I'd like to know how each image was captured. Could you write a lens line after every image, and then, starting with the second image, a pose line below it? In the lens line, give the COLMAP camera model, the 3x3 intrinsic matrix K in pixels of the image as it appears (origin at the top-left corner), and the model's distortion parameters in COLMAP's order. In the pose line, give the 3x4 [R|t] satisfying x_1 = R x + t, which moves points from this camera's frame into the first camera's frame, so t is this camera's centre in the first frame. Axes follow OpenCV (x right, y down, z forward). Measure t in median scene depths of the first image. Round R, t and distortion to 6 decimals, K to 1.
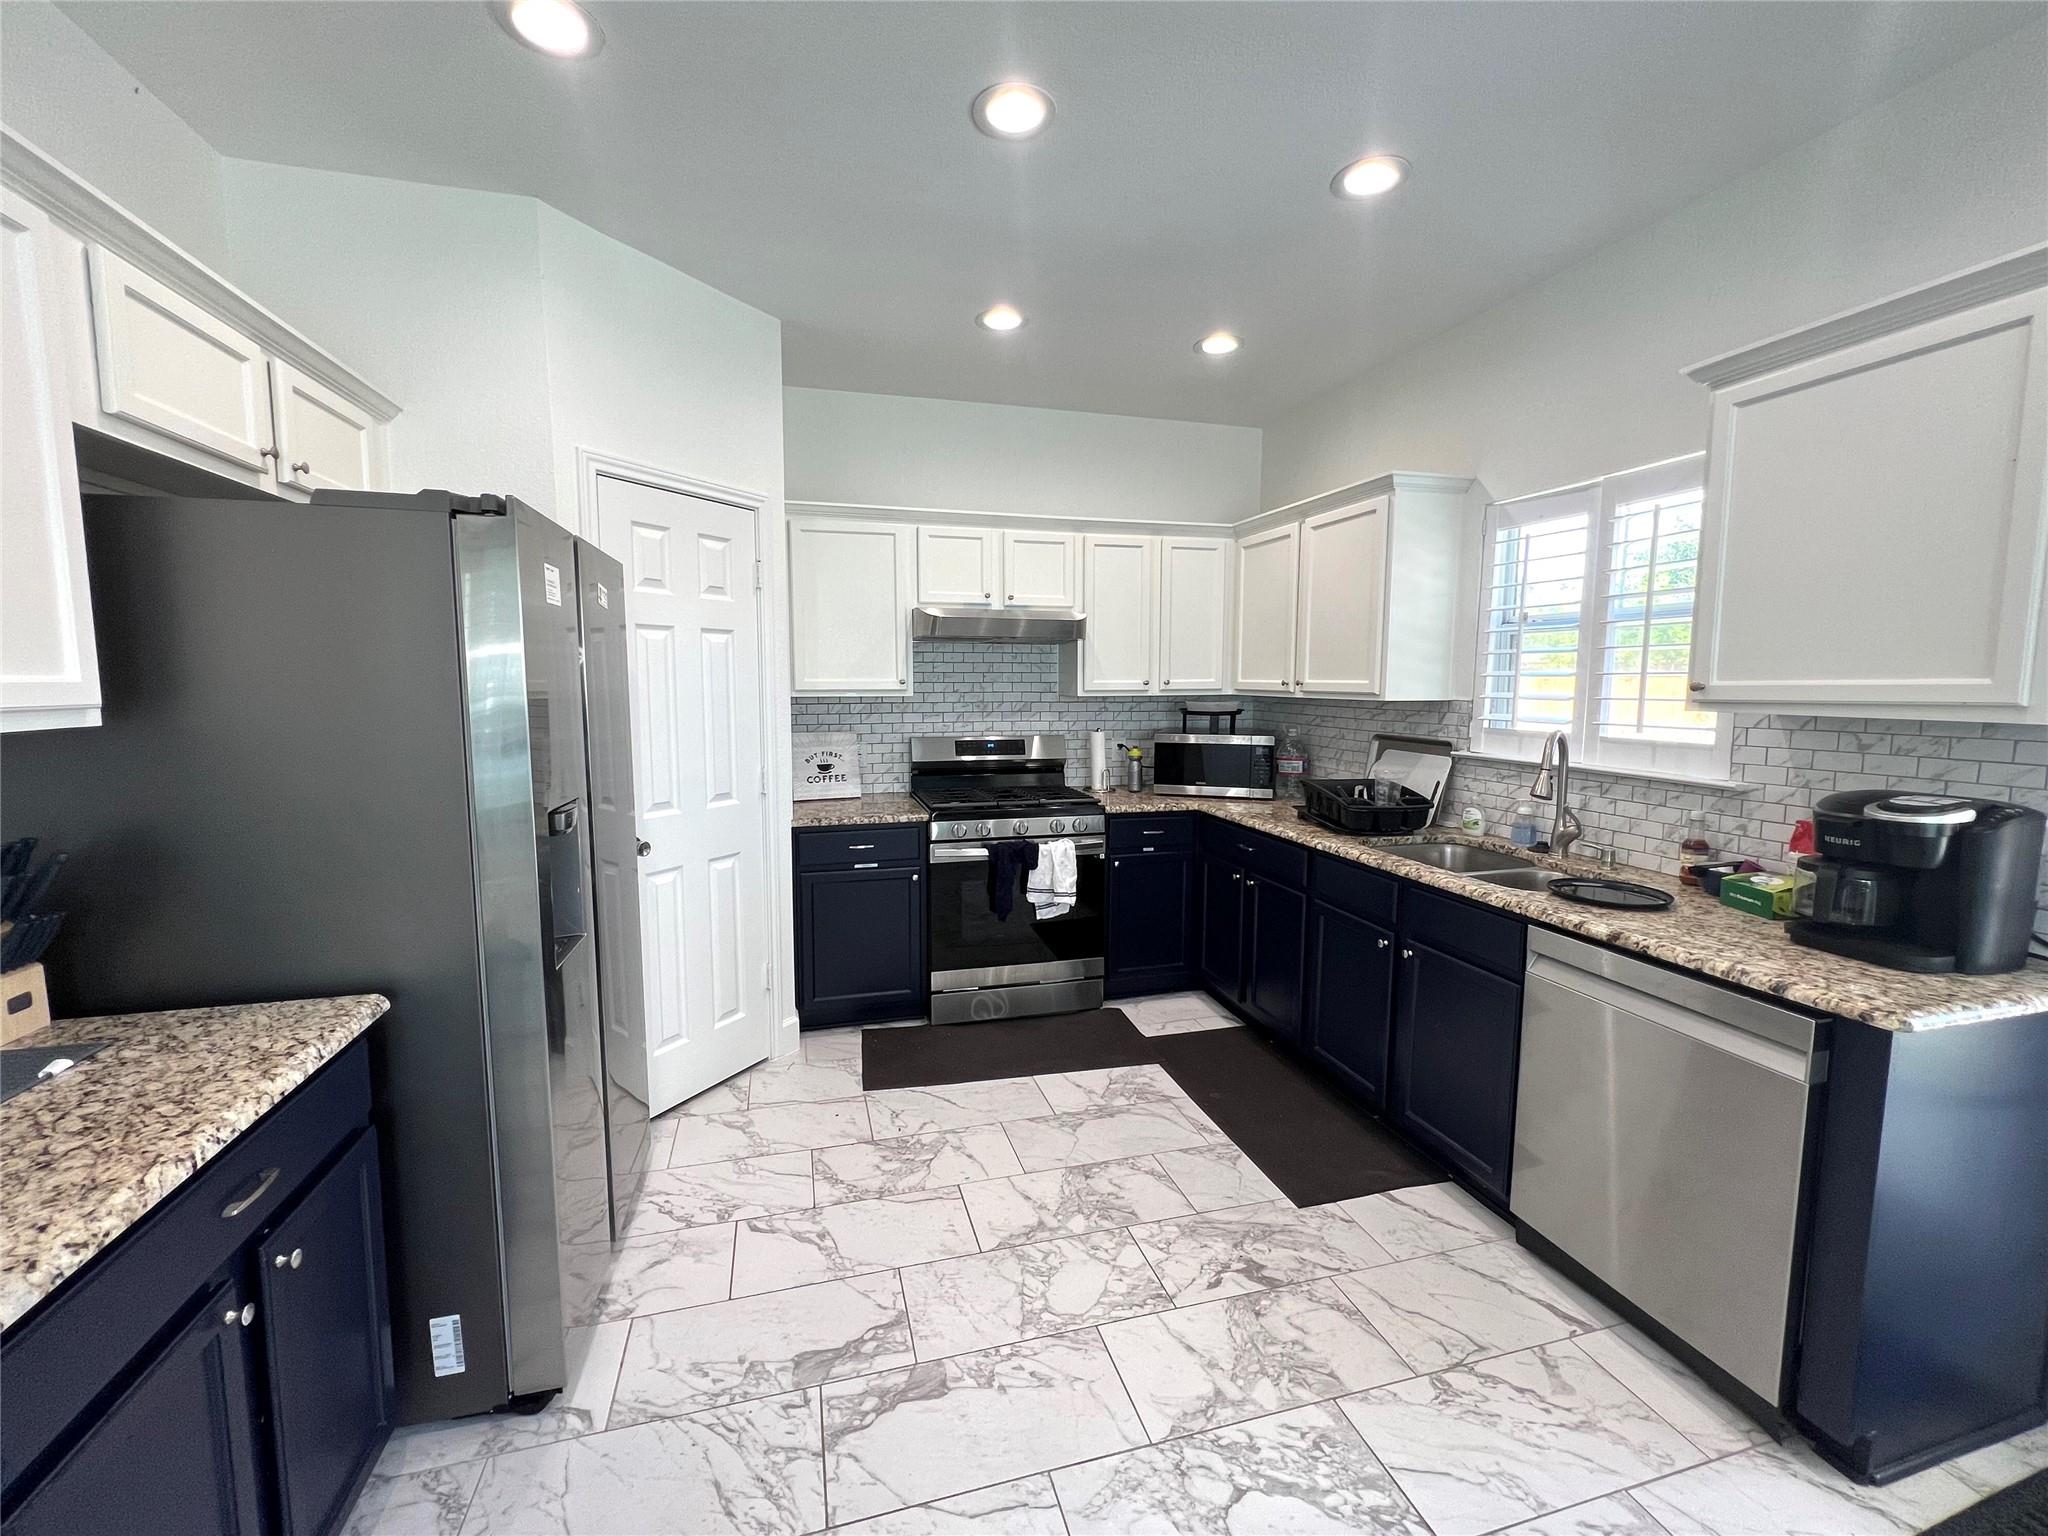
lens RADIAL K [[835.3, 0, 1019.1], [0, 835.3, 760.7], [0, 0, 1]] dist [0.001016, -0.000036]
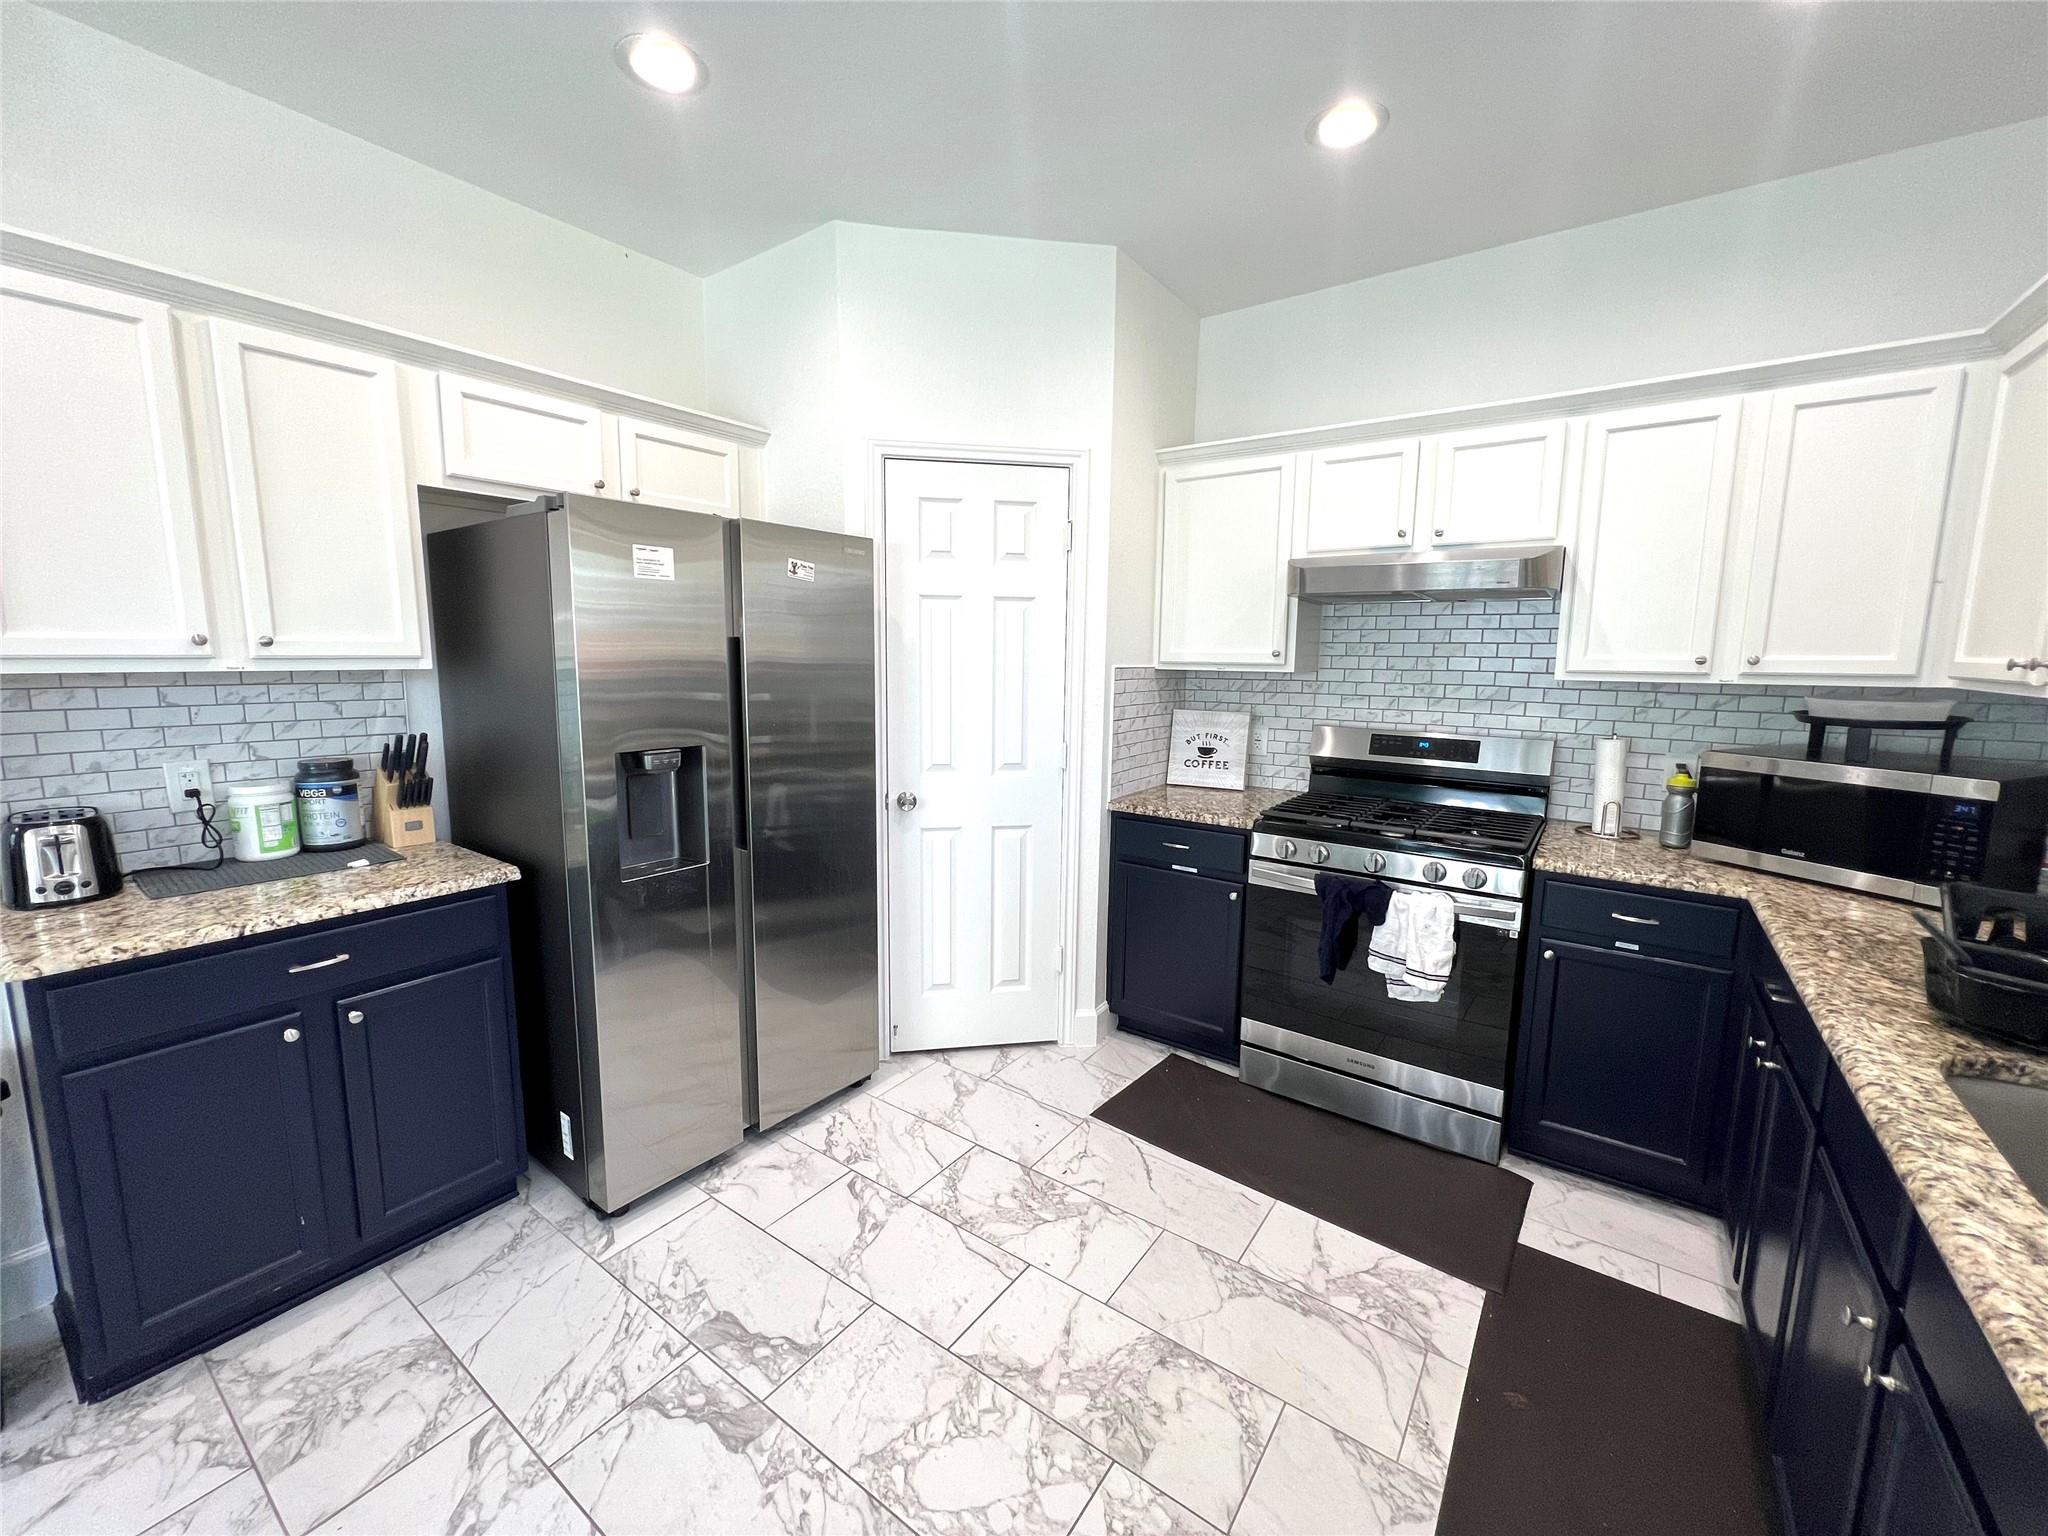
lens RADIAL K [[823.0, 0, 1020.3], [0, 823.0, 762.6], [0, 0, 1]] dist [-0.001002, 0.000324]
pose [[0.629997, 0.111193, -0.768596, 0.354428], [-0.086242, 0.993592, 0.073053, -0.029891], [0.771794, 0.020262, 0.635549, 0.340343]]
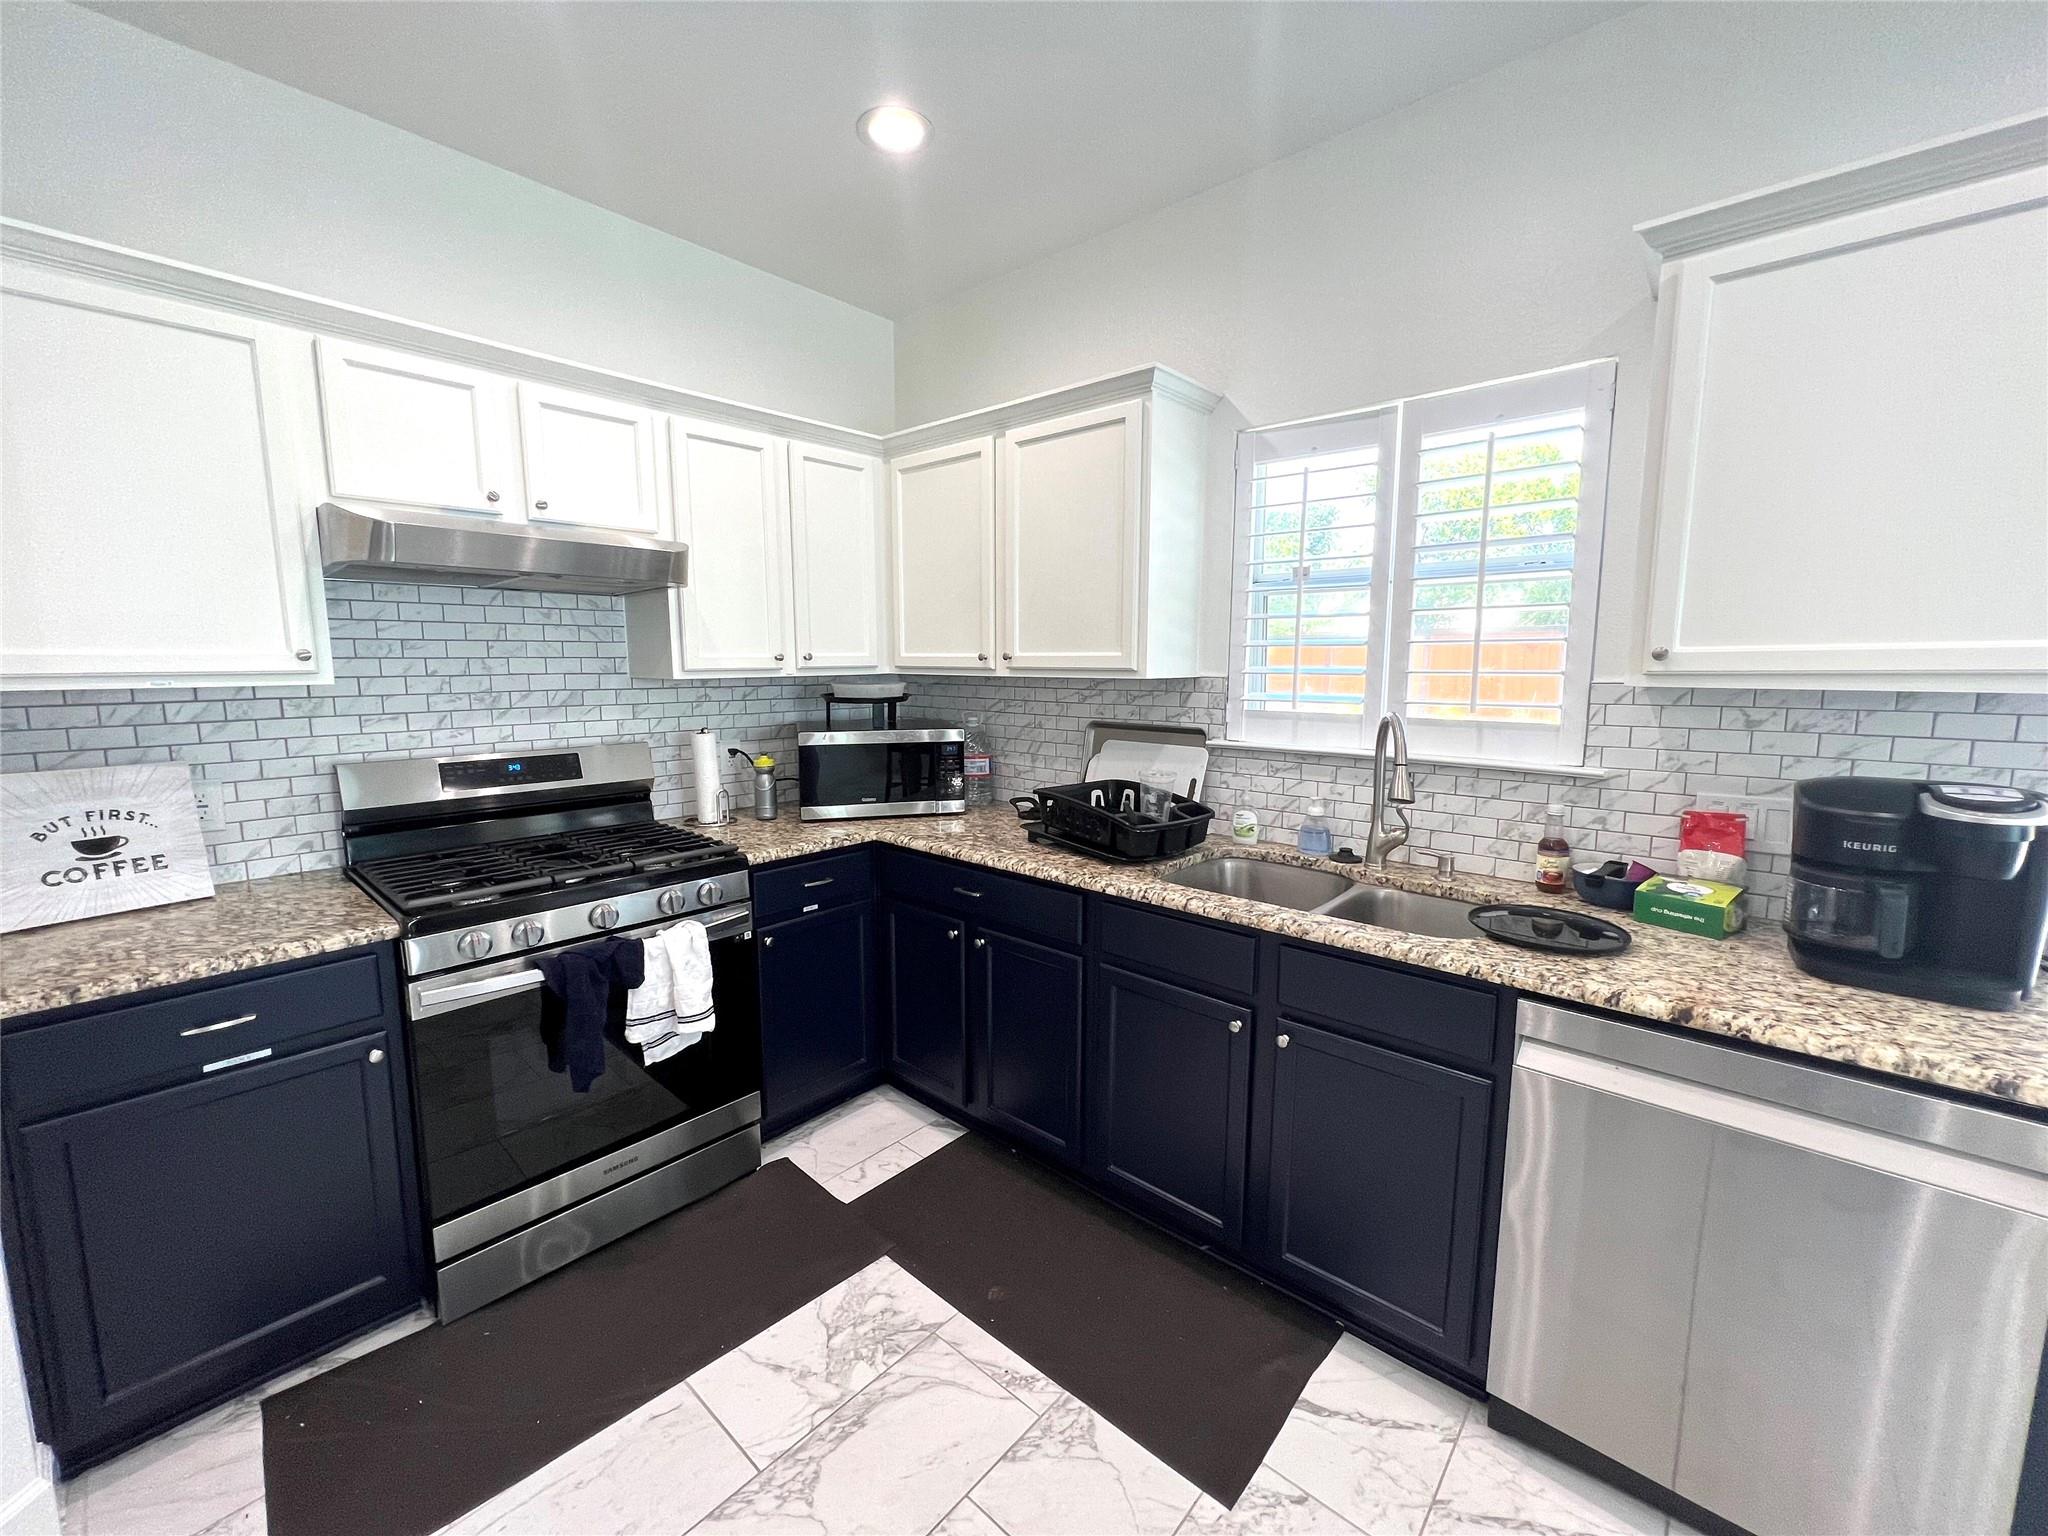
lens RADIAL K [[823.0, 0, 1020.3], [0, 823.0, 762.6], [0, 0, 1]] dist [-0.001002, 0.000324]
pose [[0.839508, -0.070816, 0.538713, -0.056139], [0.055780, 0.997464, 0.044196, -0.032727], [-0.540477, -0.007053, 0.841329, 0.402361]]
